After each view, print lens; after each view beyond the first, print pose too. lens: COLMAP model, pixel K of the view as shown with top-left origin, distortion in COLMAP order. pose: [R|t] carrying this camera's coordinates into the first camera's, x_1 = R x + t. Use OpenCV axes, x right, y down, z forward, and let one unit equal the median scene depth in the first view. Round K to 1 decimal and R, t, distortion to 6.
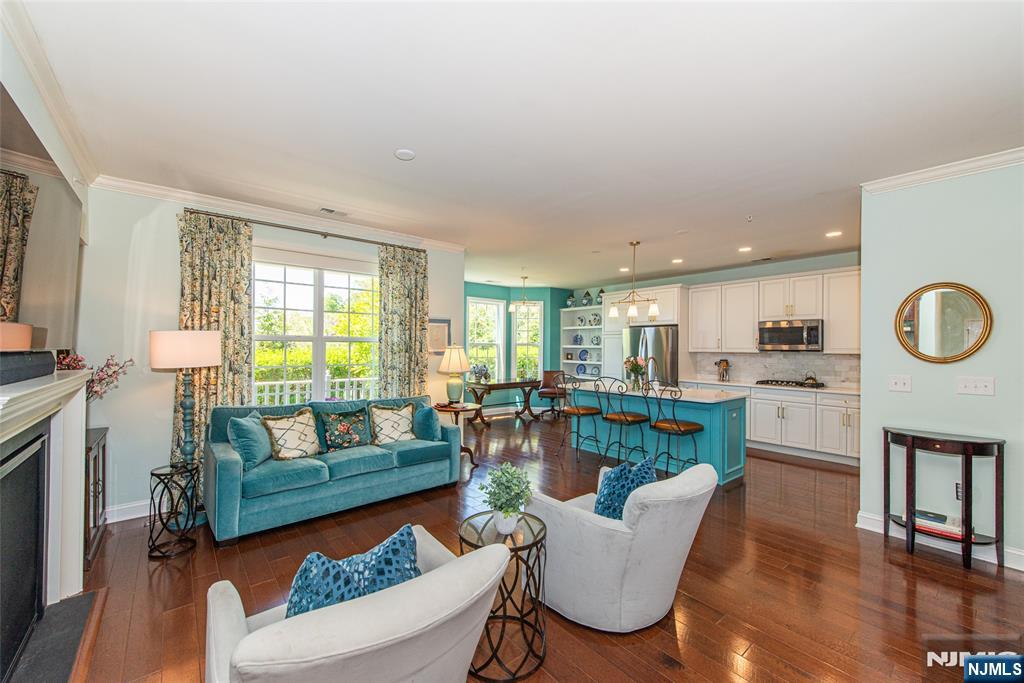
lens RADIAL K [[401.8, 0, 501.5], [0, 401.8, 345.5], [0, 0, 1]] dist [-0.000111, -0.000144]
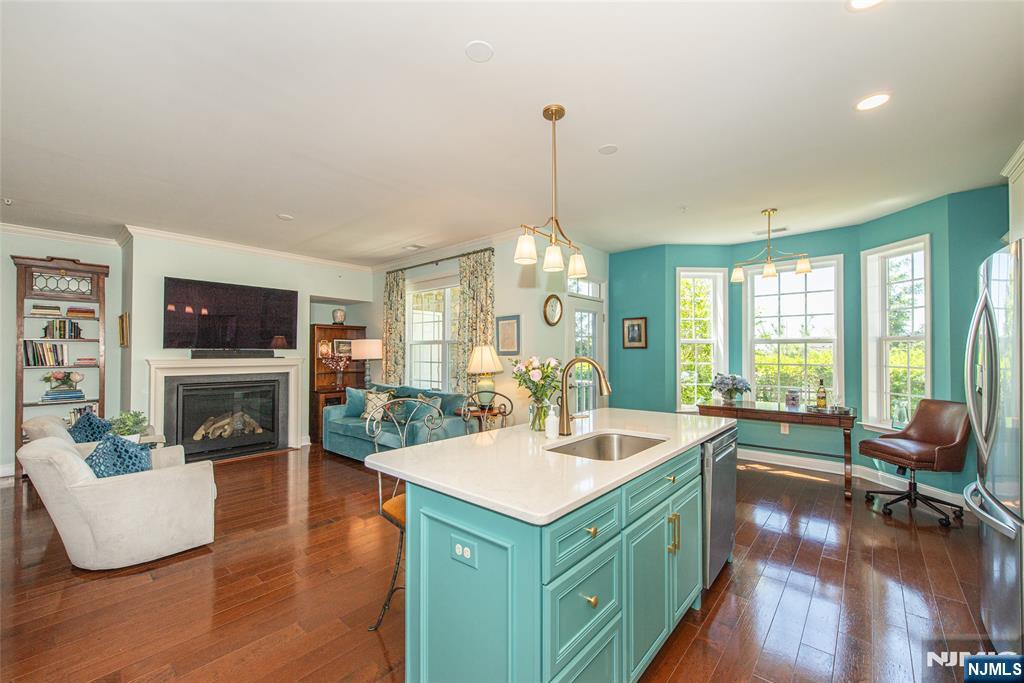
lens RADIAL K [[419.6, 0, 528.9], [0, 419.6, 349.2], [0, 0, 1]] dist [-0.001863, 0.000317]
pose [[0.173993, -0.017073, -0.984599, 0.920186], [0.006586, 0.999848, -0.016174, 0.030272], [0.984725, -0.003670, 0.174079, 1.017610]]
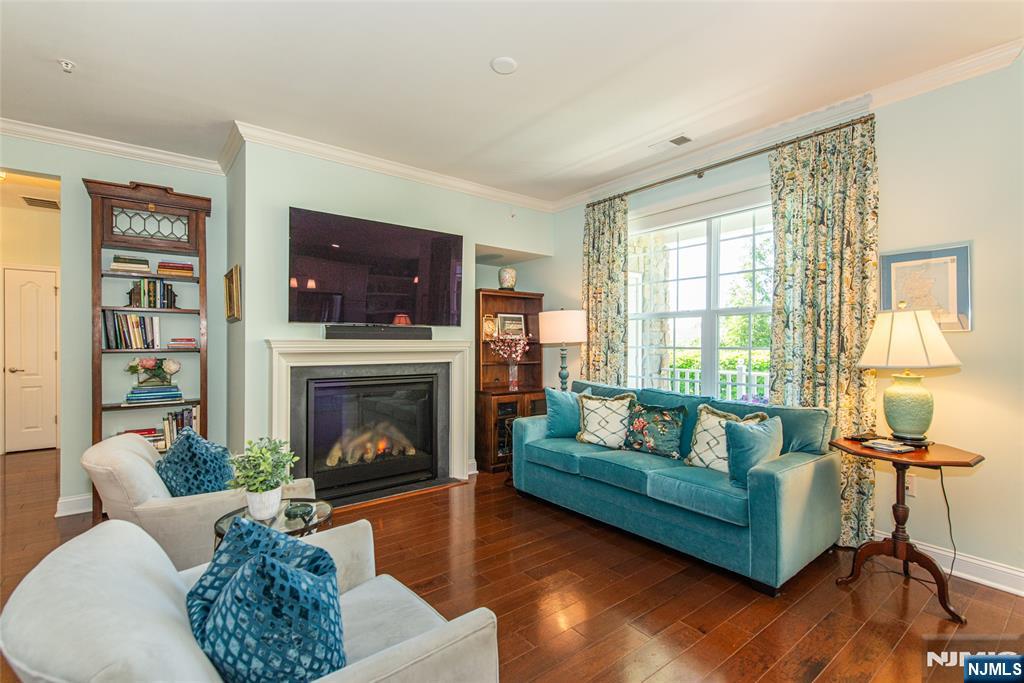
lens RADIAL K [[472.5, 0, 517.5], [0, 472.5, 345.1], [0, 0, 1]] dist [0.018046, -0.003231]
pose [[-0.023129, -0.002469, -0.999729, 0.434508], [0.002145, 0.999995, -0.002519, 0.045154], [0.999730, -0.002202, -0.023123, 0.653447]]
